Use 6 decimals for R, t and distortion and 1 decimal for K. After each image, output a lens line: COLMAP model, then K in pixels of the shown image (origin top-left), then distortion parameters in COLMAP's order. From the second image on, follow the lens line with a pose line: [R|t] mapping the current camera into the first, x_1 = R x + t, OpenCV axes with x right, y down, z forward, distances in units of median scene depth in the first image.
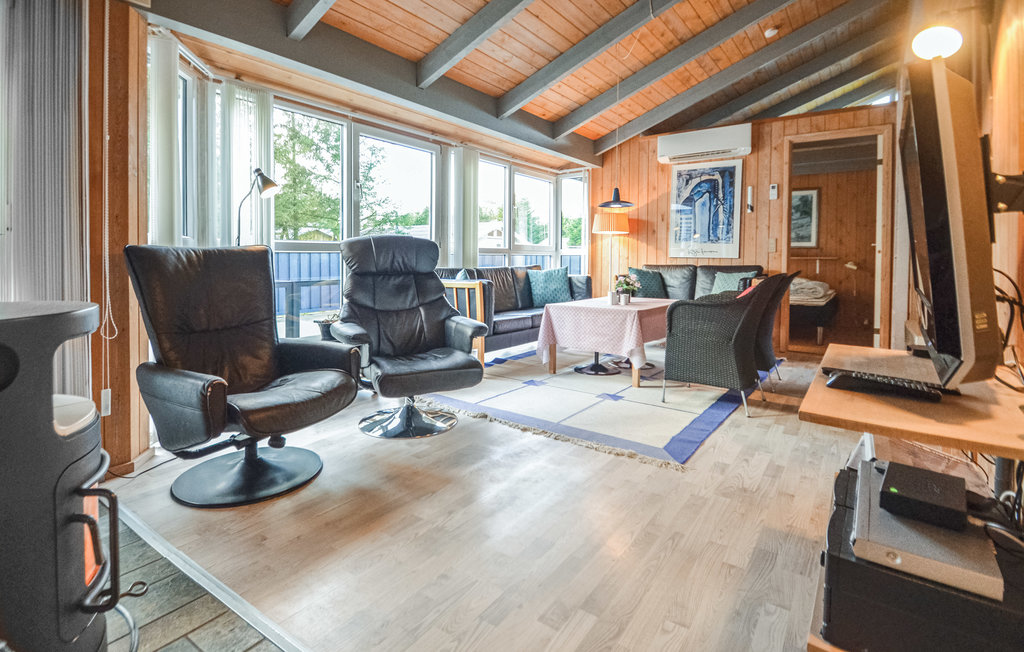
lens RADIAL K [[483.1, 0, 512.0], [0, 483.1, 326.0], [0, 0, 1]] dist [-0.002461, -0.001755]
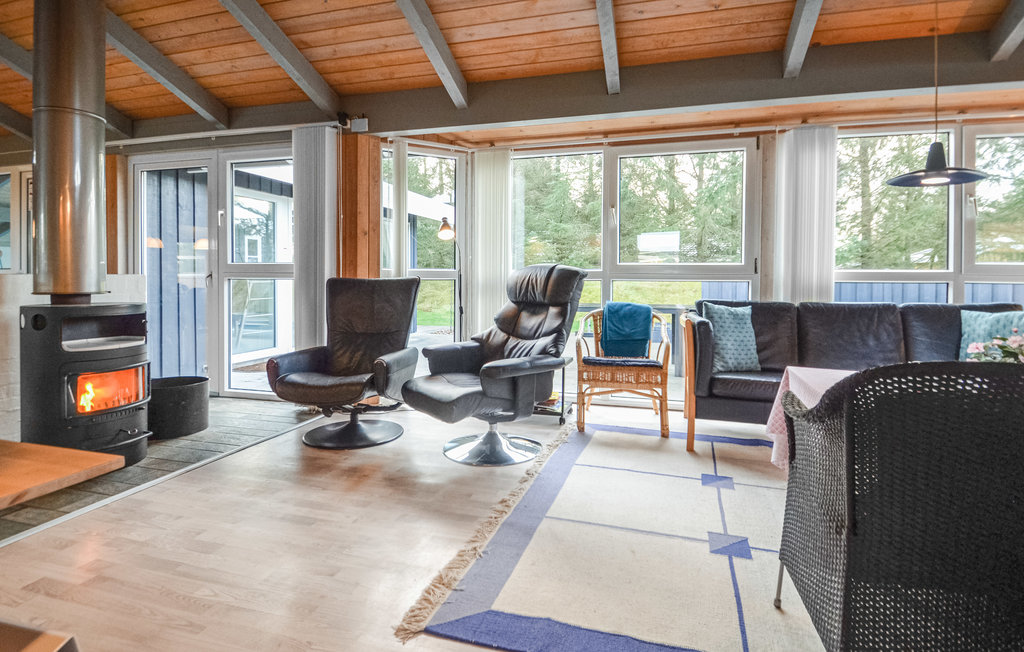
lens RADIAL K [[483.1, 0, 512.0], [0, 483.1, 326.0], [0, 0, 1]] dist [-0.002461, -0.001755]
pose [[0.362282, 0.099960, -0.926693, 0.723994], [-0.130783, 0.989848, 0.055644, -0.120294], [0.922848, 0.101037, 0.371677, 0.649182]]
